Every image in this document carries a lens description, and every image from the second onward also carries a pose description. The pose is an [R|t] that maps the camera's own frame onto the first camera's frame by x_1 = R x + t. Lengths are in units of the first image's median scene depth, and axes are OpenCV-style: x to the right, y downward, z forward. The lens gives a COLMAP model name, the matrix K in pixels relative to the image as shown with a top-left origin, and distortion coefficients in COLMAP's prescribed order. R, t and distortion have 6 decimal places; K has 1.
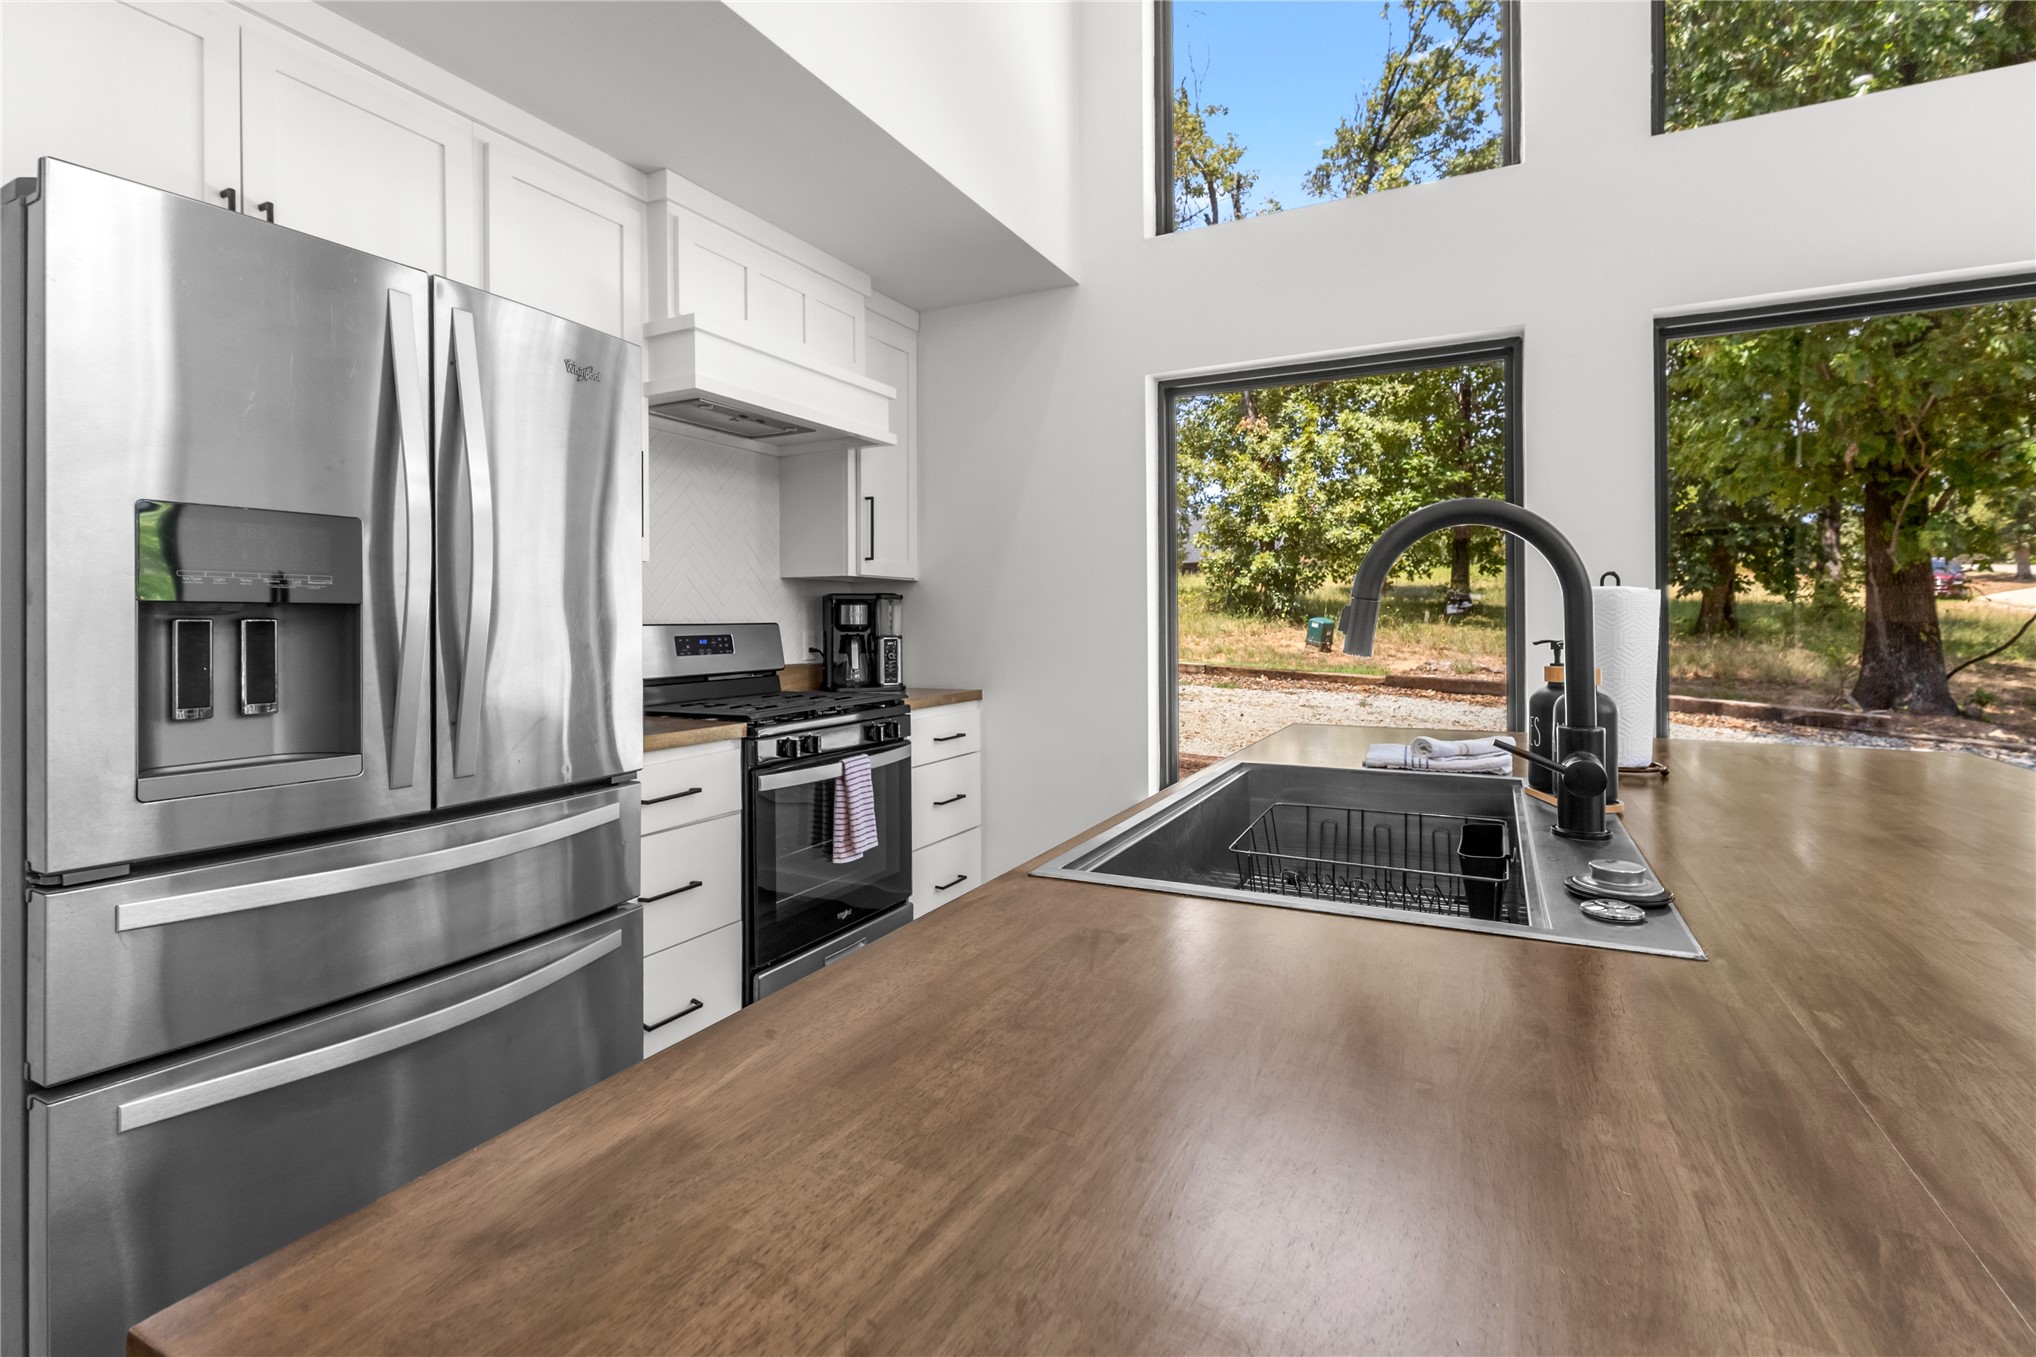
lens RADIAL K [[952.0, 0, 1008.5], [0, 952.0, 623.6], [0, 0, 1]] dist [-0.000347, 0.000350]
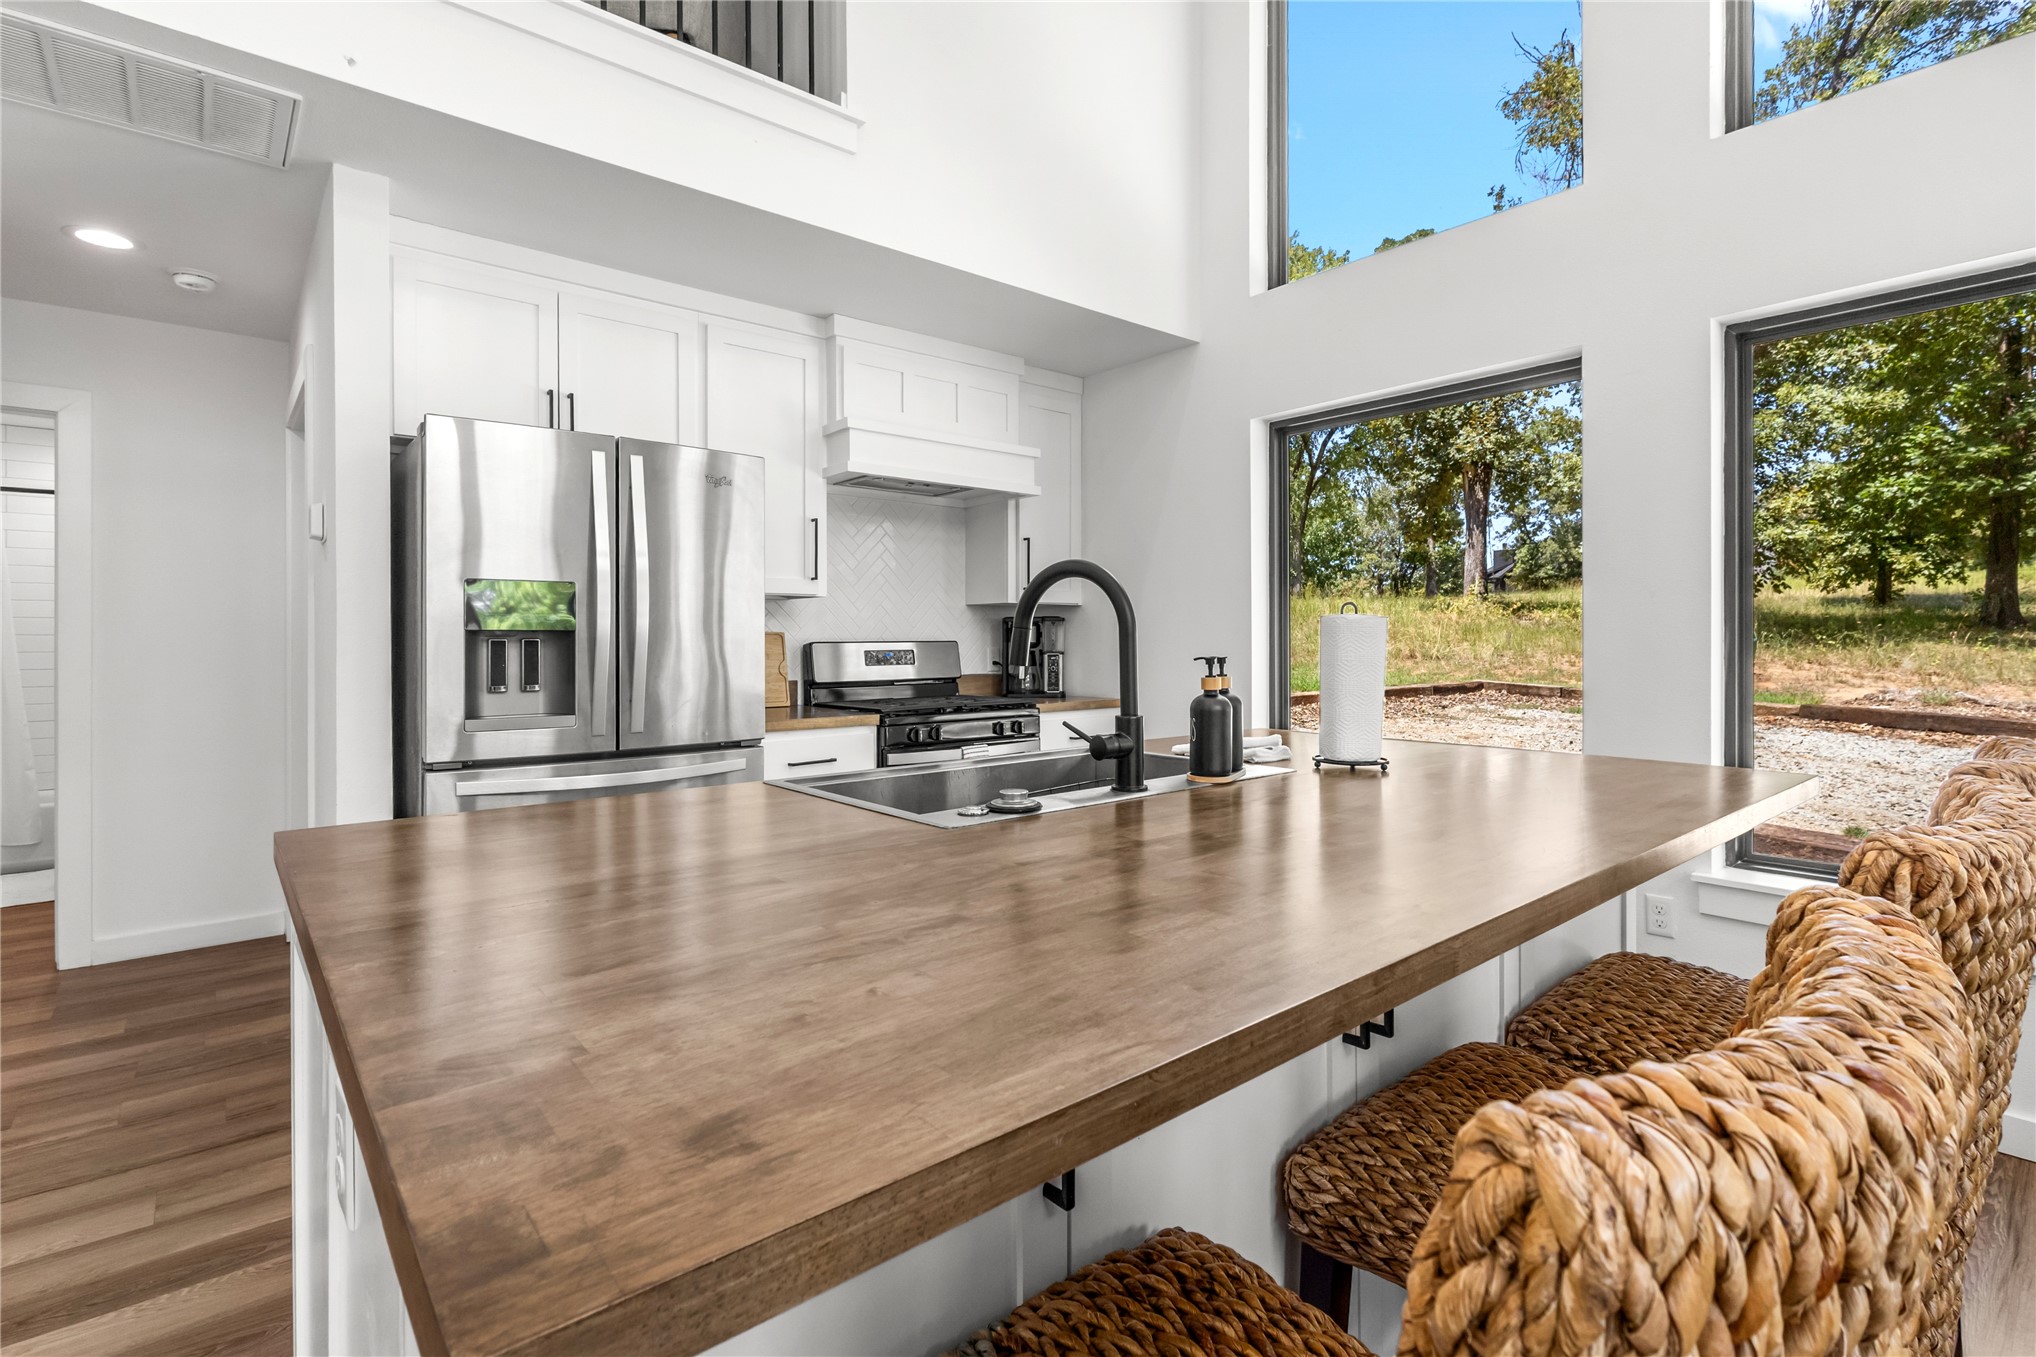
lens RADIAL K [[946.9, 0, 1006.8], [0, 946.9, 641.7], [0, 0, 1]] dist [-0.000247, 0.001092]
pose [[0.920046, 0.003291, -0.391797, 0.292475], [-0.002603, 0.999994, 0.002289, -0.002540], [0.391803, -0.001086, 0.920049, -0.121399]]
